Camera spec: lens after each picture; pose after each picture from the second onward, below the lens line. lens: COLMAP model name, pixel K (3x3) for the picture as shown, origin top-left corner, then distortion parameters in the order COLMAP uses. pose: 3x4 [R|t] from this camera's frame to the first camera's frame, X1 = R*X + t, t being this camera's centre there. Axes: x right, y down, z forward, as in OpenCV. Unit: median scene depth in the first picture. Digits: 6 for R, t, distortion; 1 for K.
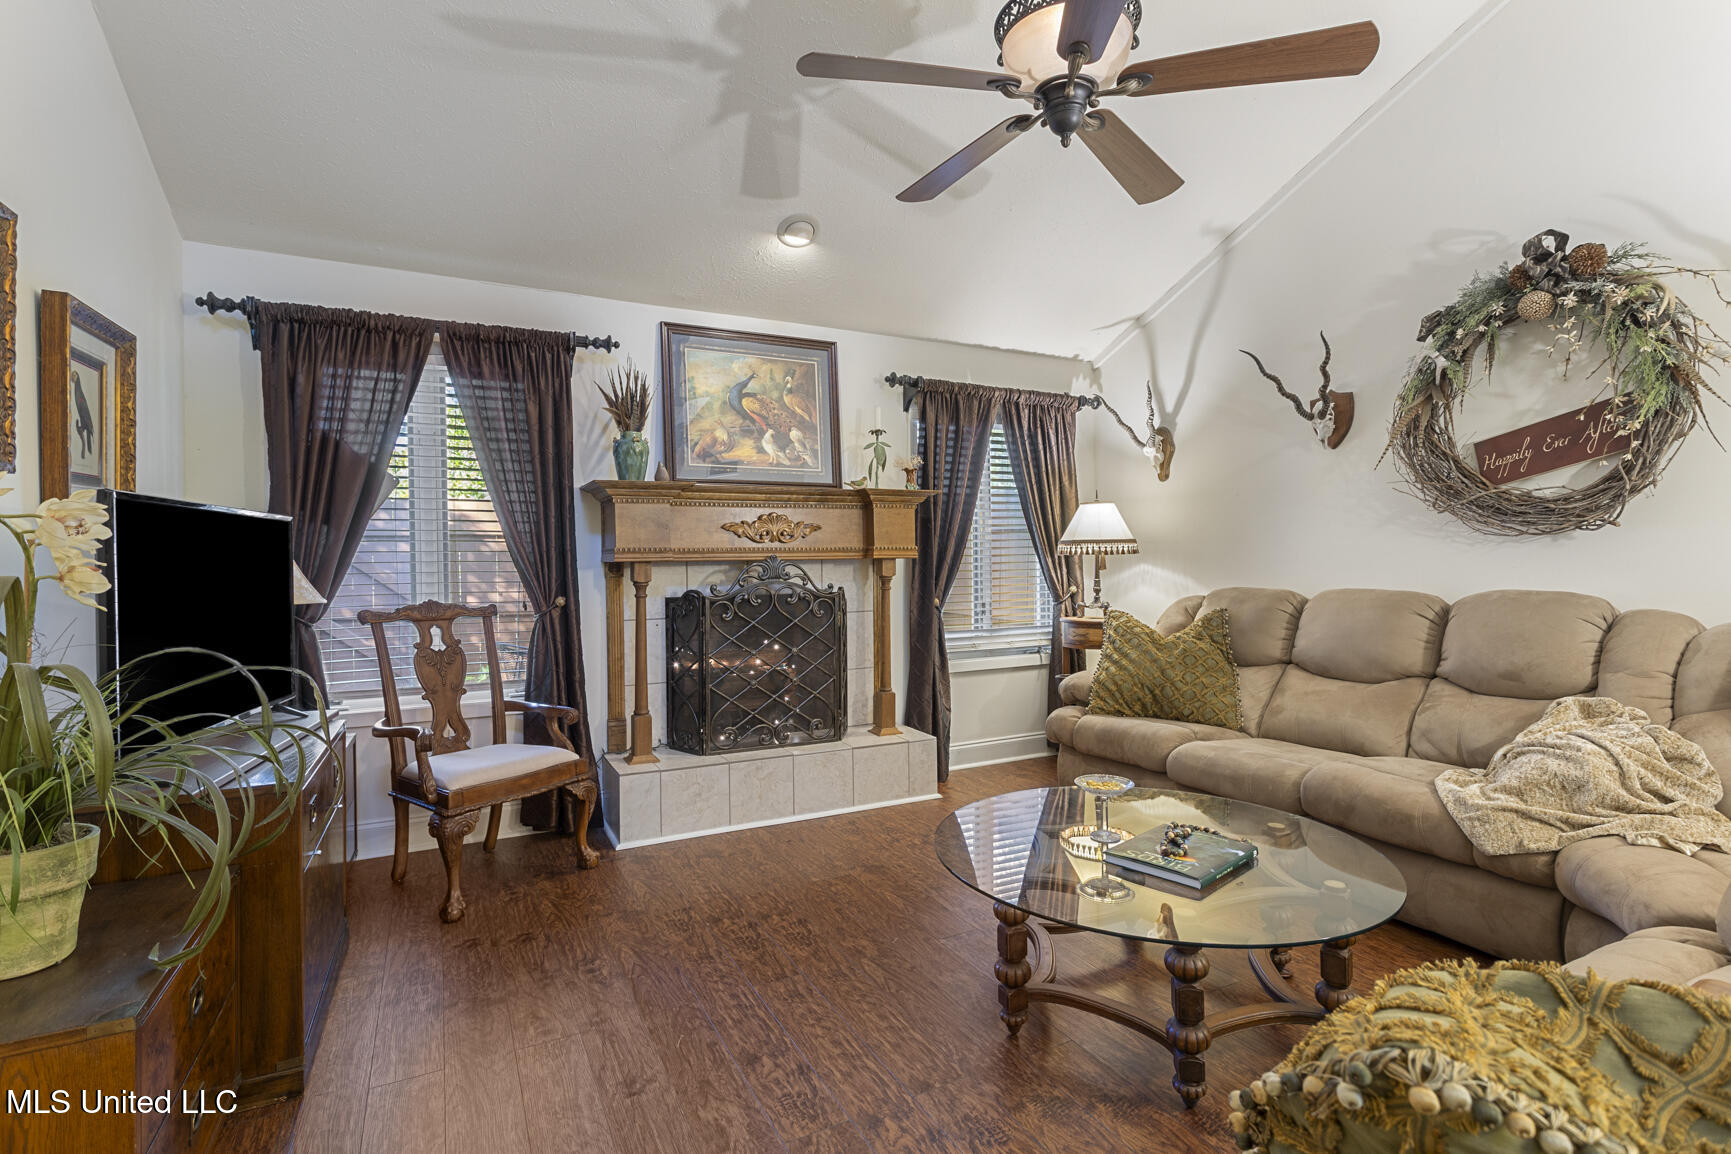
lens RADIAL K [[828.9, 0, 865.5], [0, 828.9, 577.0], [0, 0, 1]] dist [0.000584, 0.001026]
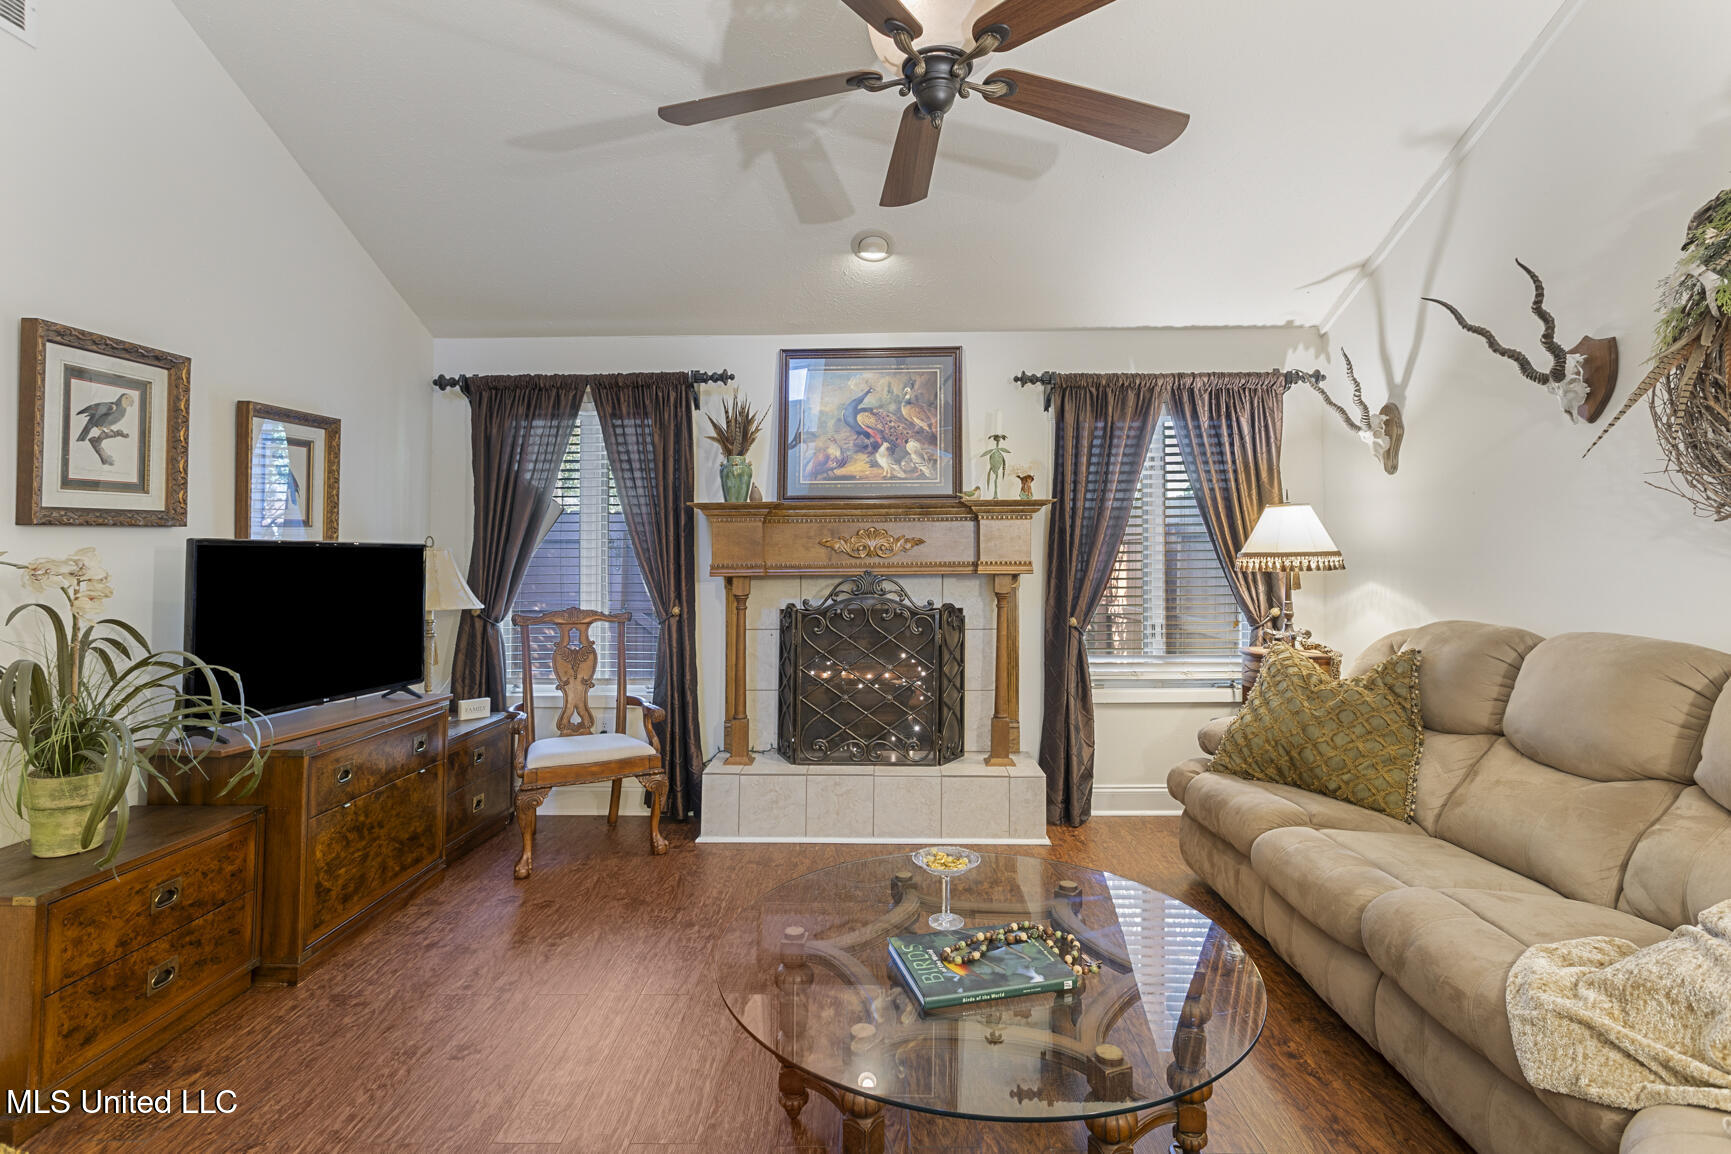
lens RADIAL K [[841.8, 0, 868.8], [0, 841.8, 548.5], [0, 0, 1]] dist [0.001275, 0.001356]
pose [[0.874162, -0.000474, -0.485635, 0.377821], [-0.012101, 0.999668, -0.022757, -0.029212], [0.485484, 0.025769, 0.873866, 0.115944]]
